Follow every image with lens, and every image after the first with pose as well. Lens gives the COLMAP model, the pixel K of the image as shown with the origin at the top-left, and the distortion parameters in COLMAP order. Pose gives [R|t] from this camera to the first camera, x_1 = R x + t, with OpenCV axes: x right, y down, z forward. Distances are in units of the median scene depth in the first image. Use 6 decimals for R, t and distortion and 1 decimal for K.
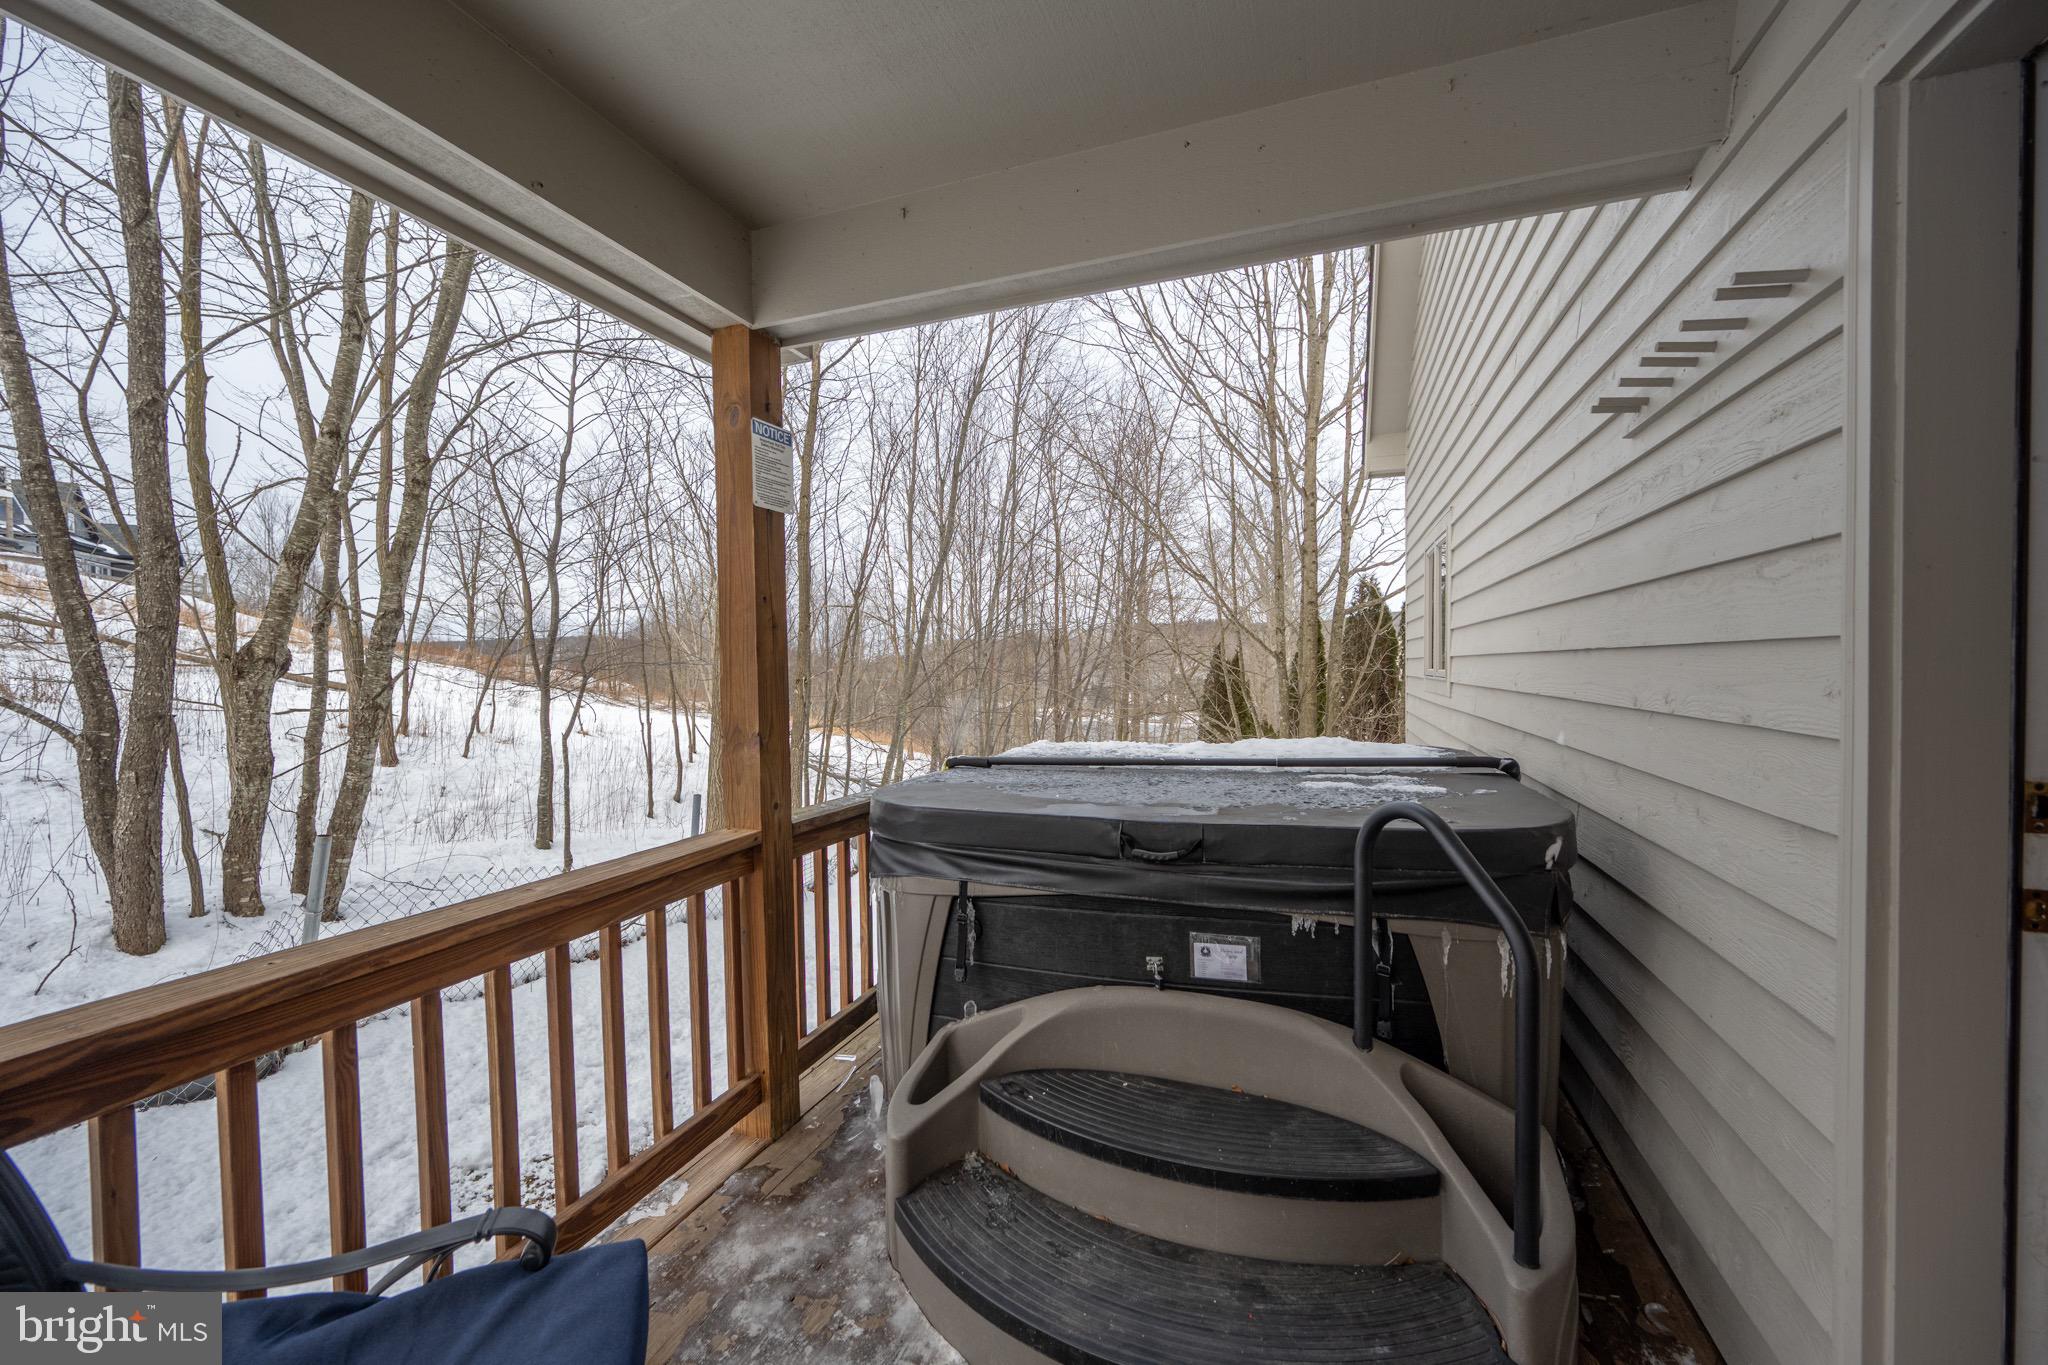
lens RADIAL K [[831.9, 0, 961.0], [0, 831.9, 693.5], [0, 0, 1]] dist [-0.002166, 0.000141]
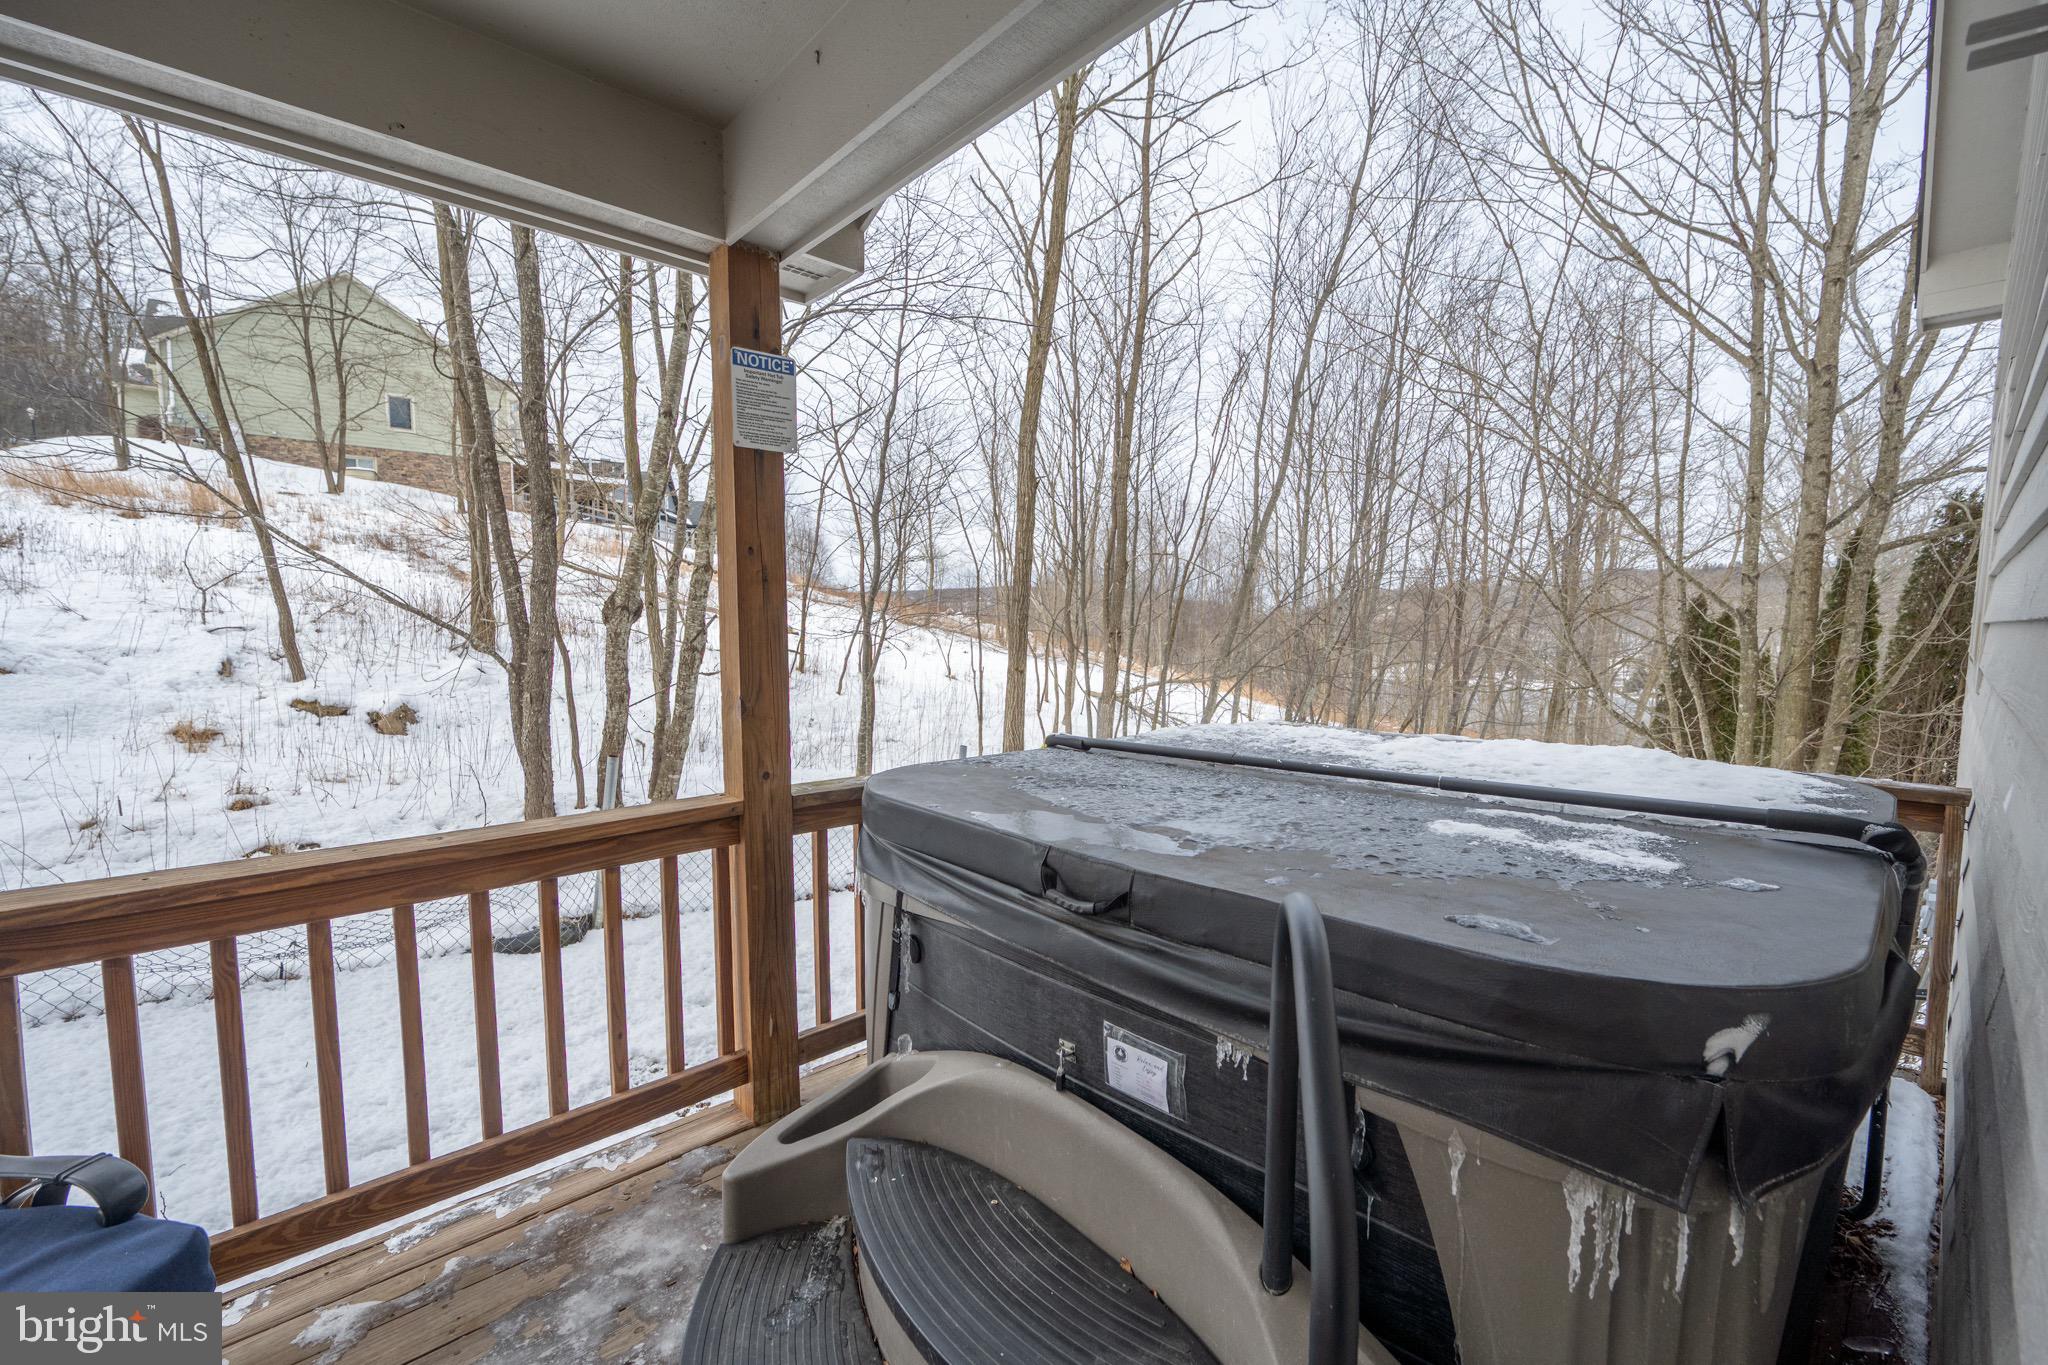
lens RADIAL K [[831.9, 0, 1027.1], [0, 831.9, 692.8], [0, 0, 1]] dist [-0.002166, 0.000141]
pose [[0.889817, 0.056932, -0.452752, 0.472568], [-0.029547, 0.997293, 0.067336, -0.029045], [0.455360, -0.046539, 0.889090, 0.333243]]
